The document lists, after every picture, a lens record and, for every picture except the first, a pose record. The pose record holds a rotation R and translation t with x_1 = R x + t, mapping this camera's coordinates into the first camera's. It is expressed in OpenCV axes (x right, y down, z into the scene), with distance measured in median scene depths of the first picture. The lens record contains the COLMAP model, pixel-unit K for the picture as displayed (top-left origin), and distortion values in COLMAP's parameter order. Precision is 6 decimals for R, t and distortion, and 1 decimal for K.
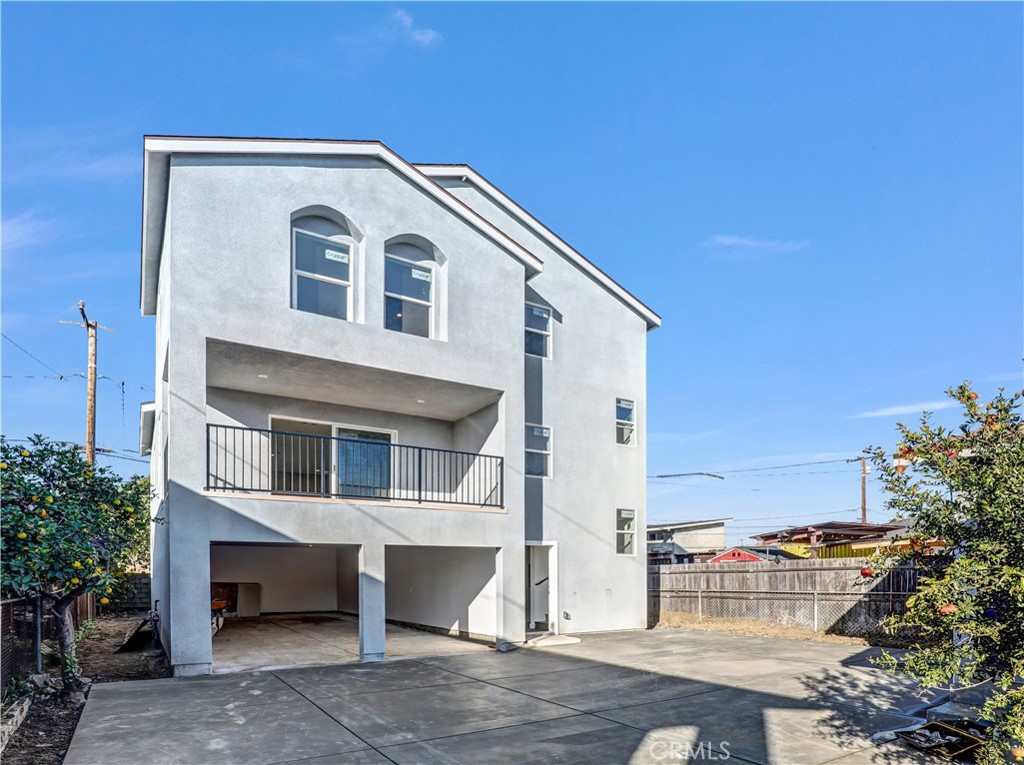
lens RADIAL K [[557.0, 0, 512.0], [0, 557.0, 382.5], [0, 0, 1]] dist [0.032869, -0.000034]
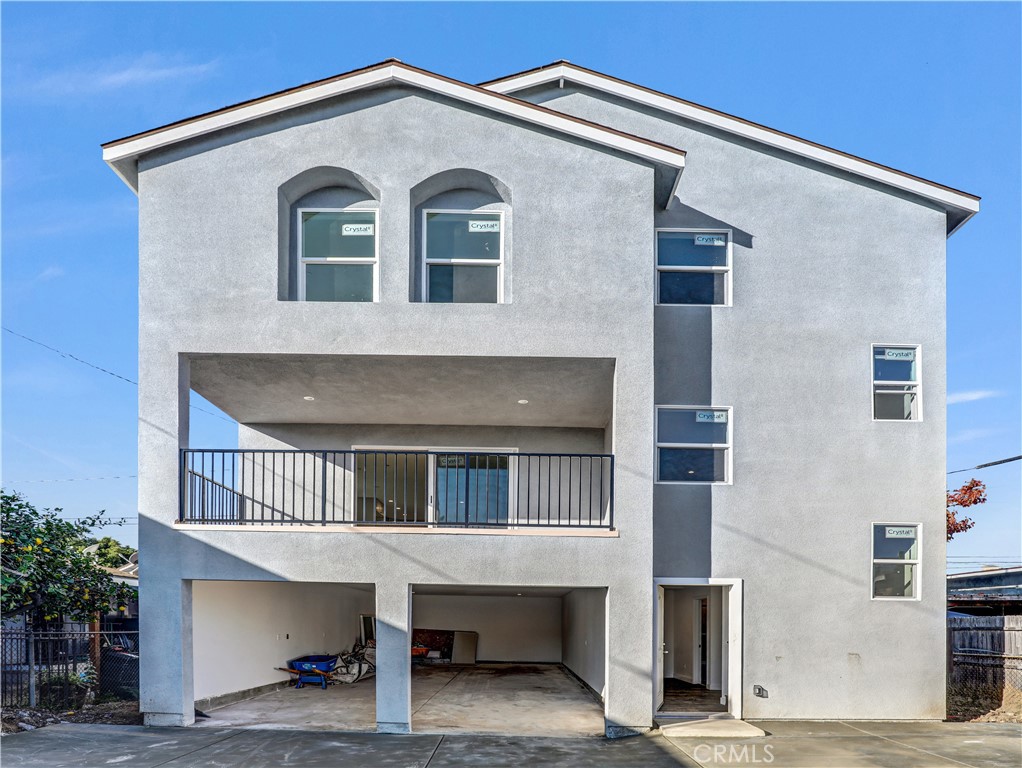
lens RADIAL K [[564.5, 0, 510.9], [0, 564.5, 504.3], [0, 0, 1]] dist [-0.007001, -0.000673]
pose [[0.836026, -0.101370, -0.539245, 0.226700], [0.162460, 0.984451, 0.066809, 0.121456], [0.524087, -0.143459, 0.839495, 0.351740]]
